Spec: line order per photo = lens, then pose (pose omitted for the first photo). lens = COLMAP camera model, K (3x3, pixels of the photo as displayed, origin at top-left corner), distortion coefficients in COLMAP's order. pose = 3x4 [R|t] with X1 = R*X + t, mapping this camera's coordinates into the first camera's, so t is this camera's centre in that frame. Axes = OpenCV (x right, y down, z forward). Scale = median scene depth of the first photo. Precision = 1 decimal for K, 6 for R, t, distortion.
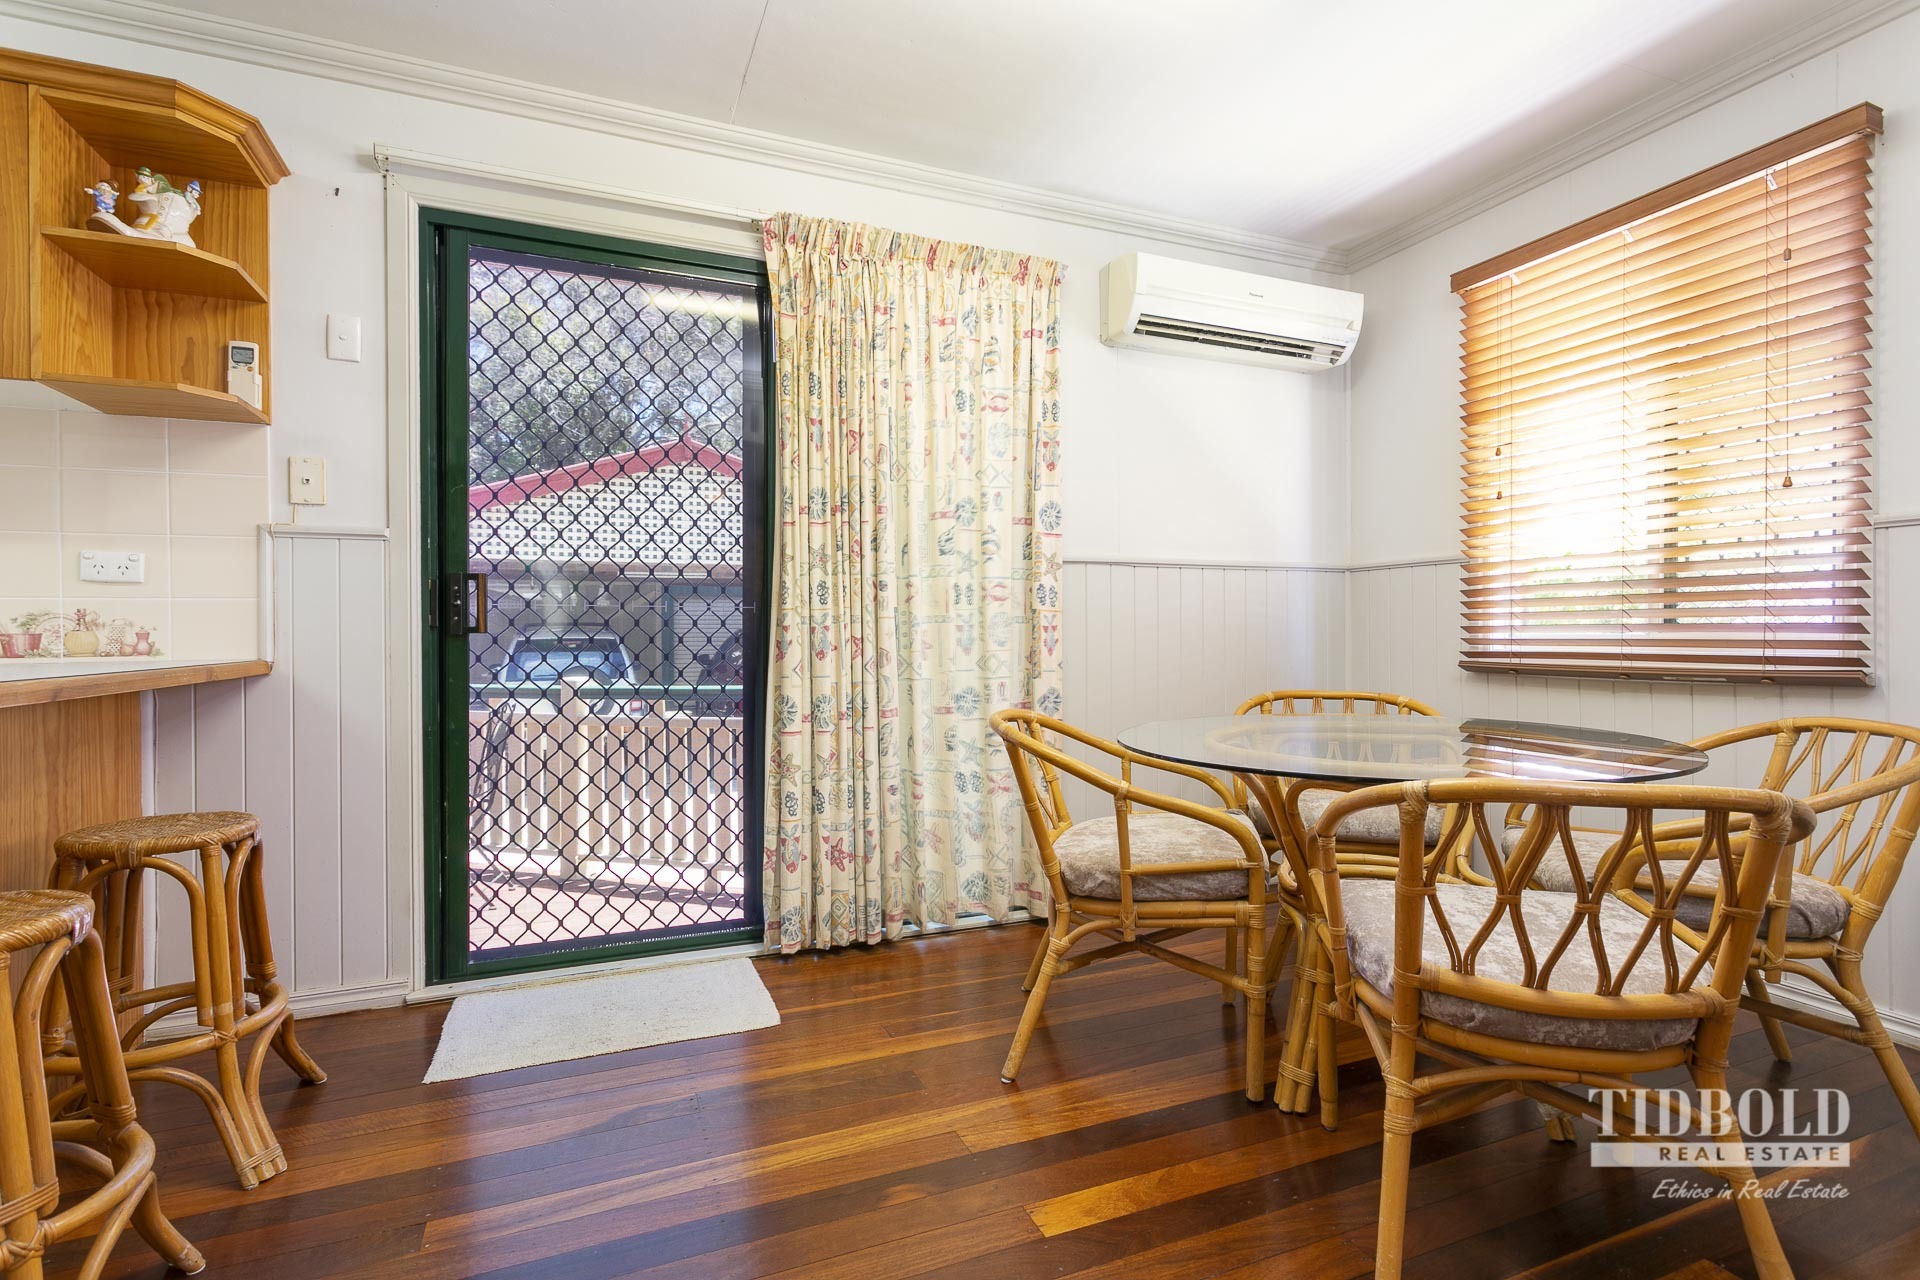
lens RADIAL K [[901.2, 0, 953.2], [0, 901.2, 641.1], [0, 0, 1]] dist [-0.002526, -0.000362]
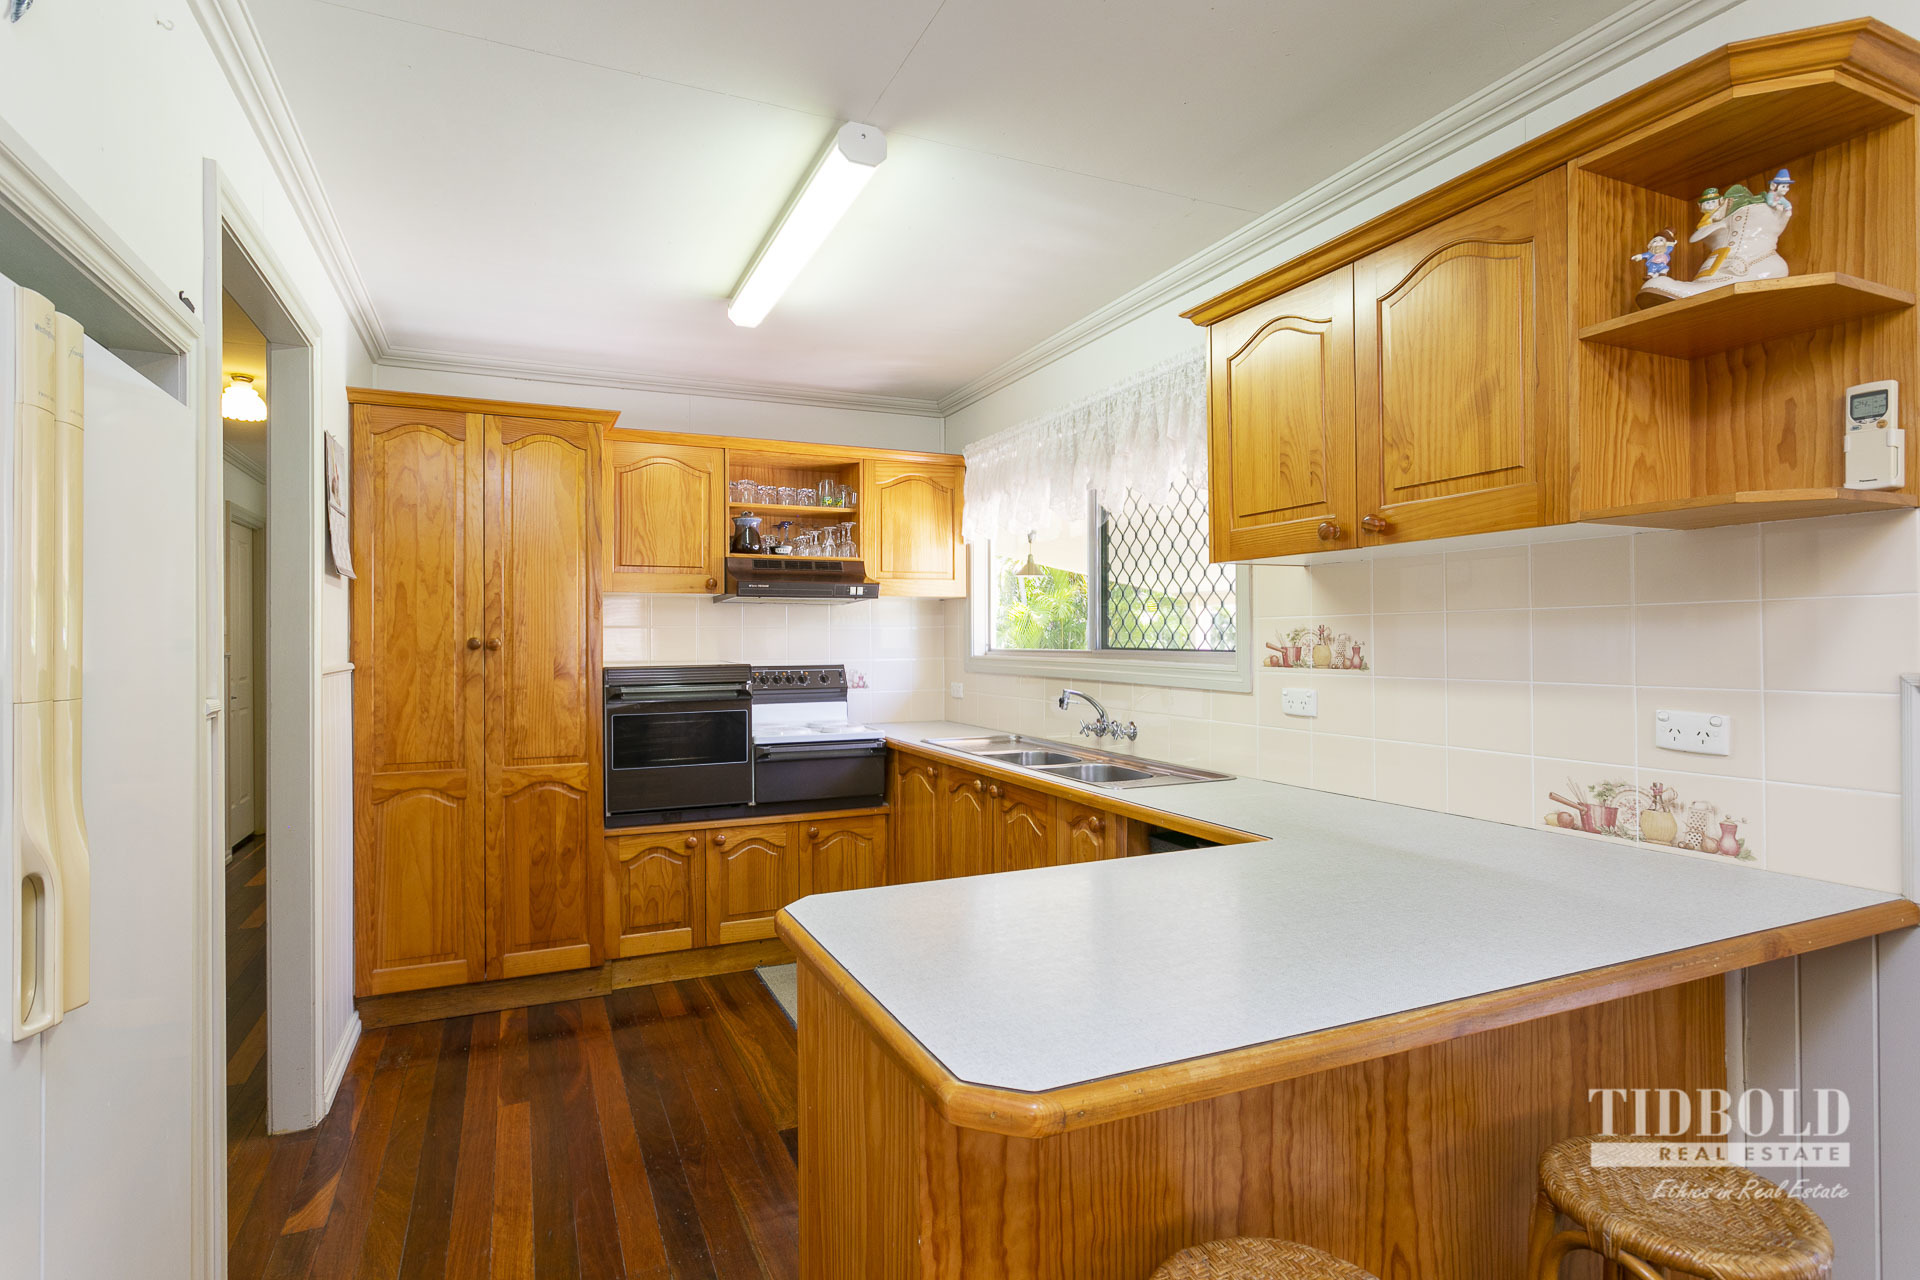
lens RADIAL K [[971.1, 0, 955.8], [0, 971.1, 633.9], [0, 0, 1]] dist [0.006216, 0.001537]
pose [[0.036326, -0.001980, -0.999338, -0.145561], [-0.000477, 0.999998, -0.001999, -0.169060], [0.999340, 0.000550, 0.036325, 0.367515]]
